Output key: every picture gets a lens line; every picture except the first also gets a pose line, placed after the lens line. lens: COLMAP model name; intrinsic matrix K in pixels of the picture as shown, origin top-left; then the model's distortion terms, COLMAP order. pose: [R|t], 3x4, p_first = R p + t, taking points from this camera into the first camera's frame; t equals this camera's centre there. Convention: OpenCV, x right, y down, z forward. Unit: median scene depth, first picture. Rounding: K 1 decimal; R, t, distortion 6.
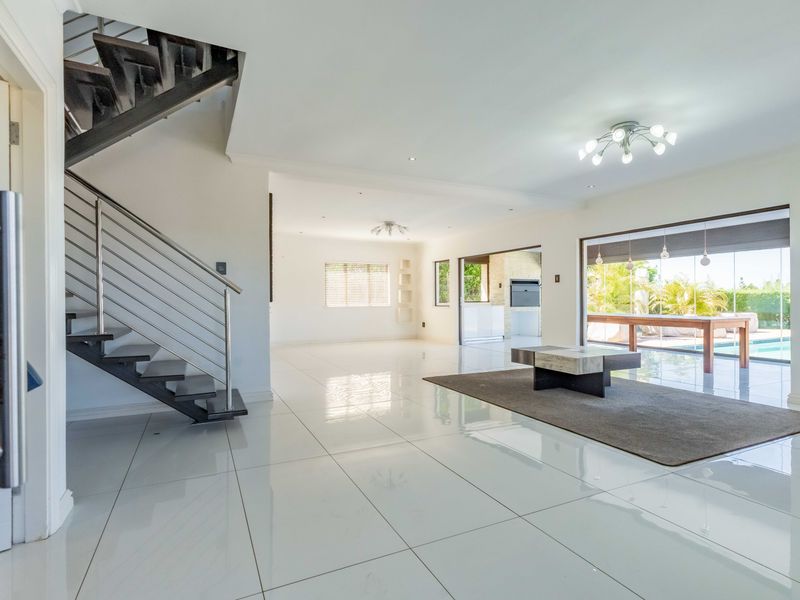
lens RADIAL K [[416.1, 0, 397.8], [0, 416.1, 299.3], [0, 0, 1]] dist [0.001599, 0.001494]
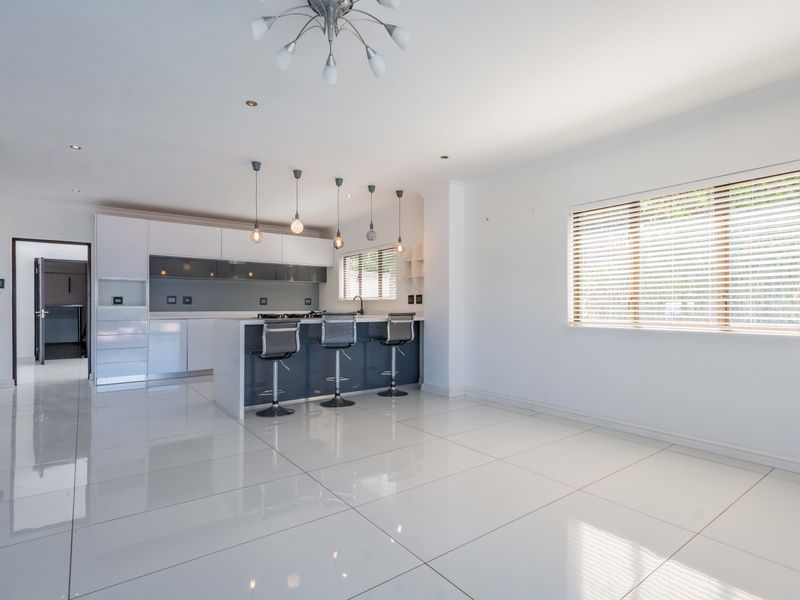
lens RADIAL K [[422.0, 0, 398.2], [0, 422.0, 305.1], [0, 0, 1]] dist [0.004168, 0.001775]
pose [[0.191765, 0.007342, -0.981413, 0.173512], [-0.005031, 0.999966, 0.006498, -0.003467], [0.981428, 0.003691, 0.191795, 0.746336]]
